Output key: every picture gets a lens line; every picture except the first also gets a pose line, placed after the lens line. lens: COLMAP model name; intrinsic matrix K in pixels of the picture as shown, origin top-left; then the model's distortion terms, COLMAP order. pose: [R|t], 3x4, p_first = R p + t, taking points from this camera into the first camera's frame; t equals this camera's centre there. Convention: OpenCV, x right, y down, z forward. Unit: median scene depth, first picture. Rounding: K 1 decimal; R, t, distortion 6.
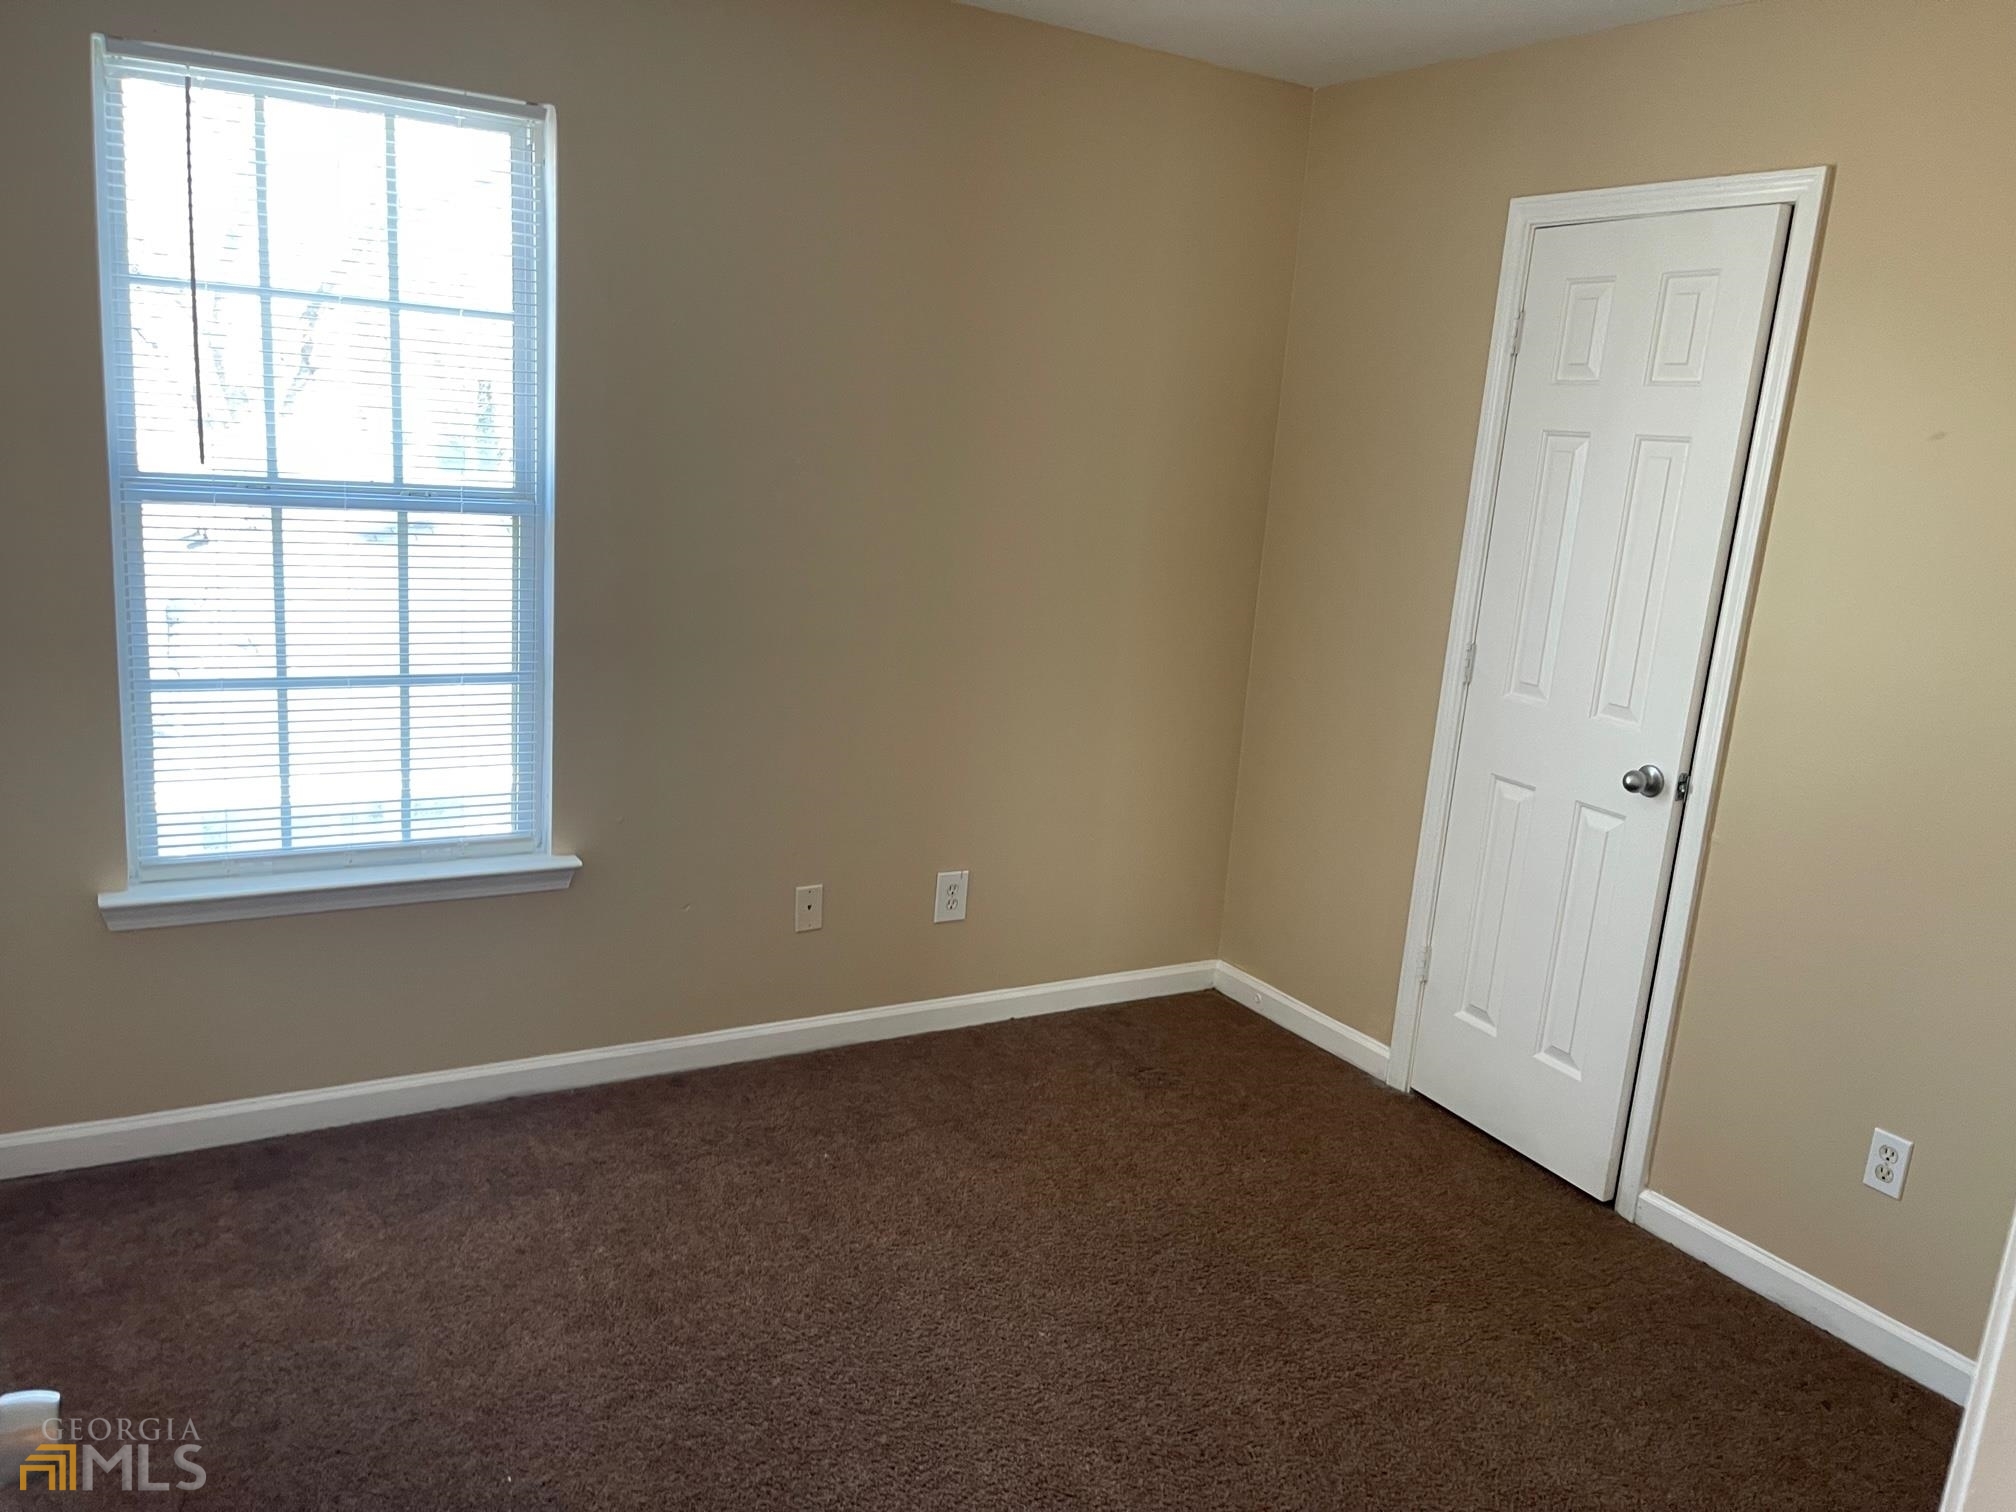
lens RADIAL K [[1507.8, 0, 1017.4], [0, 1507.8, 756.3], [0, 0, 1]] dist [0.078869, -0.119920]
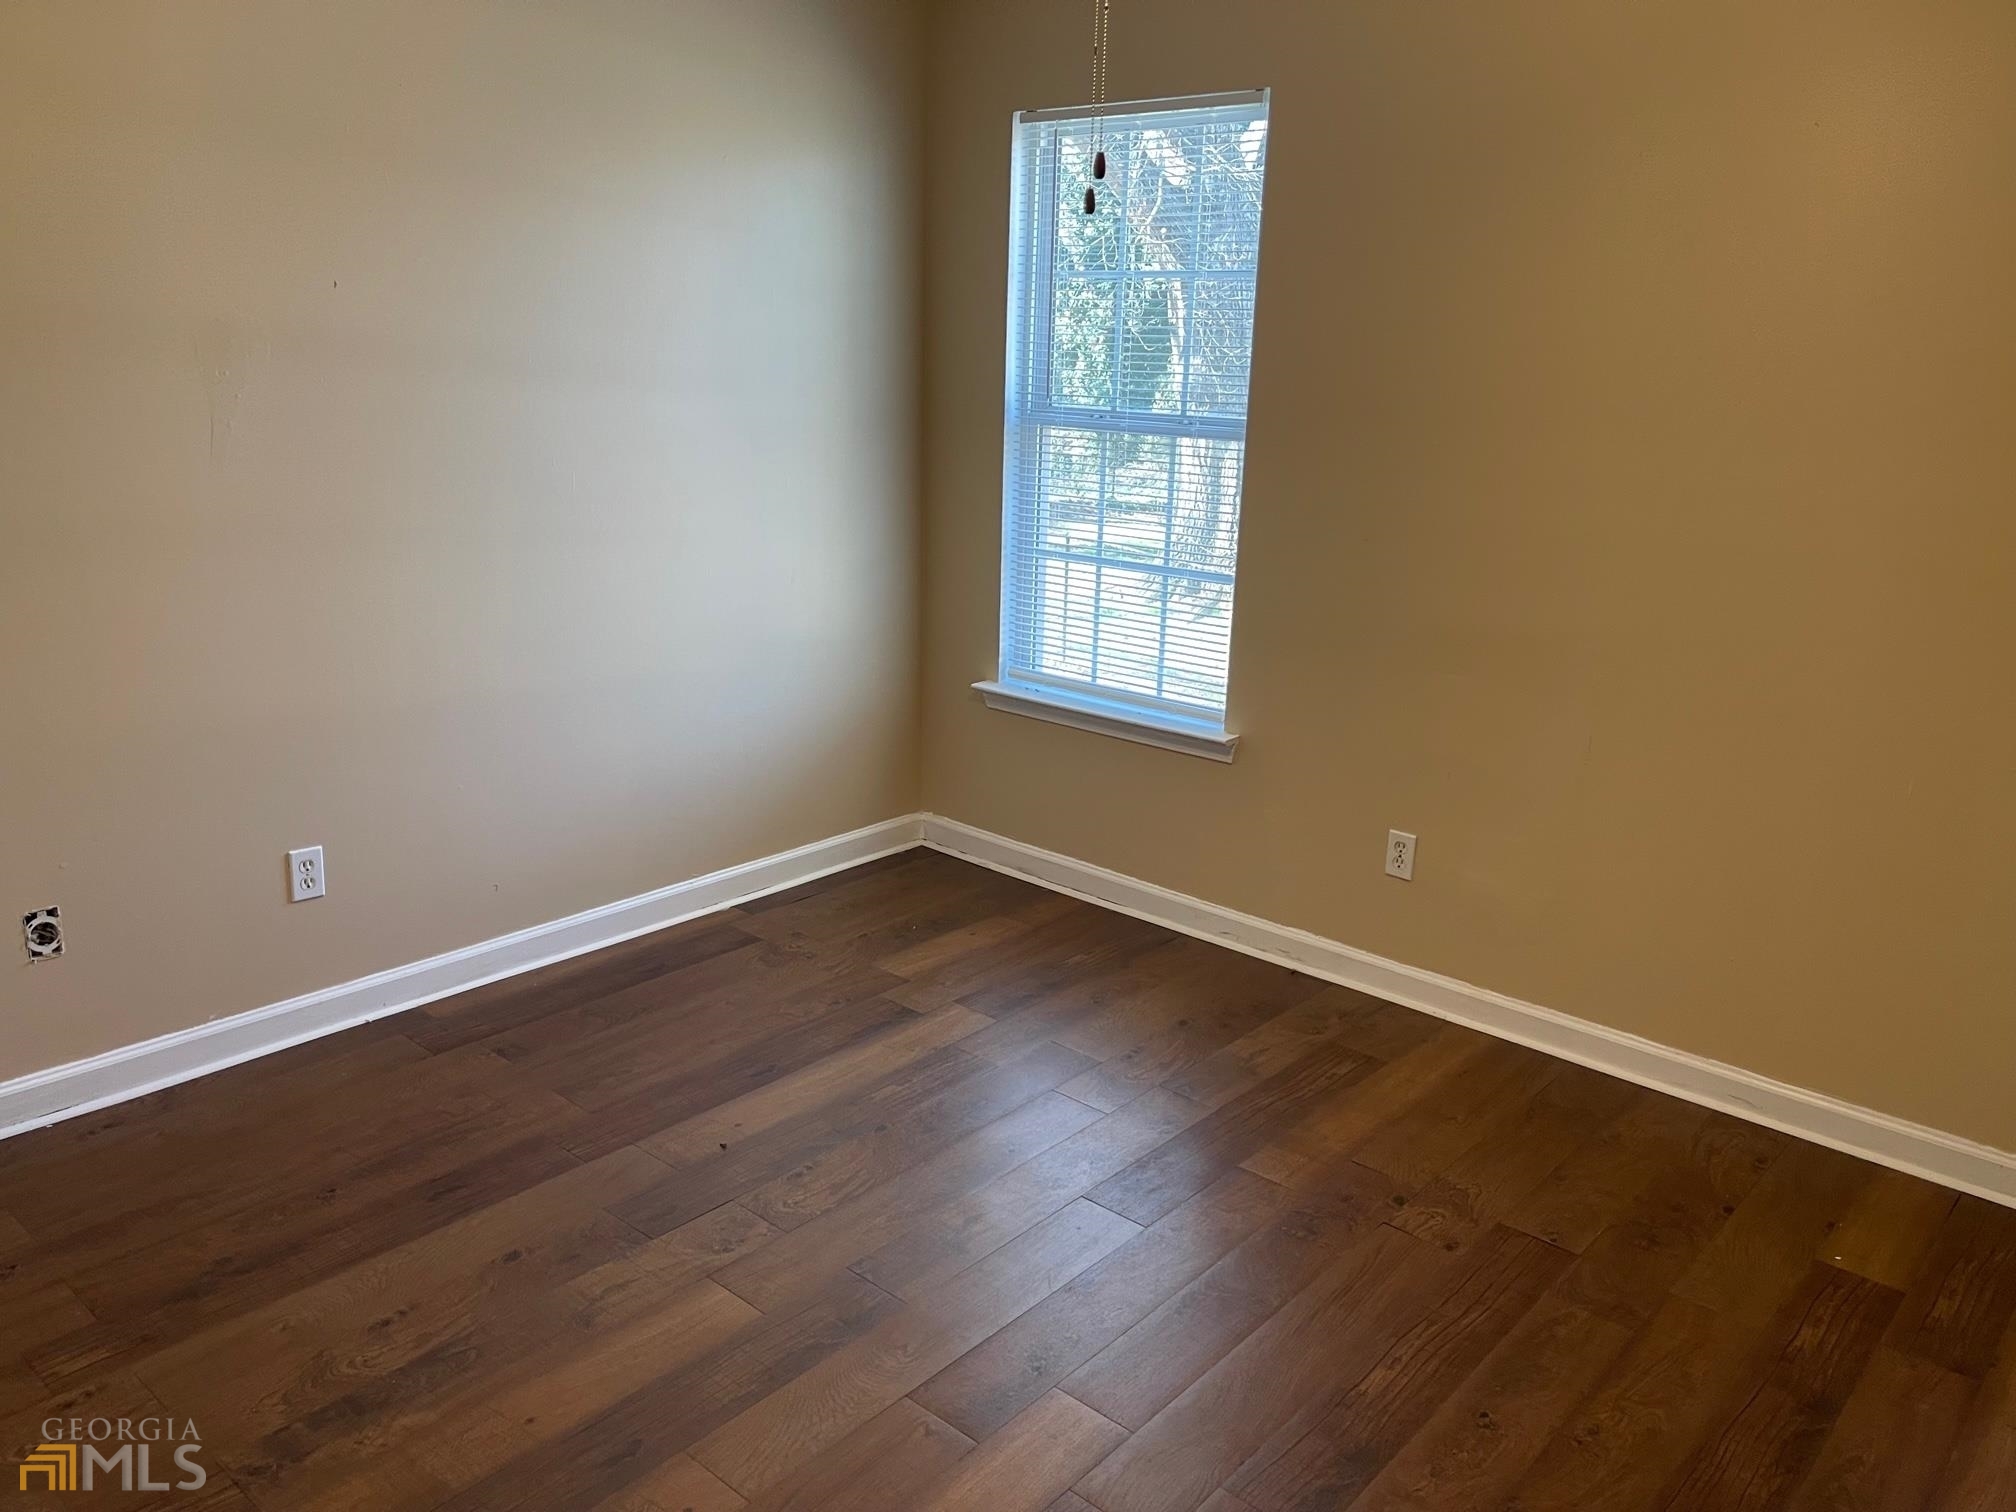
lens RADIAL K [[1507.8, 0, 1017.4], [0, 1507.8, 756.3], [0, 0, 1]] dist [0.078869, -0.119920]
pose [[0.319244, 0.196661, -0.927042, 0.814390], [-0.214988, 0.967755, 0.131263, -0.041386], [0.922964, 0.157398, 0.351230, 0.483629]]
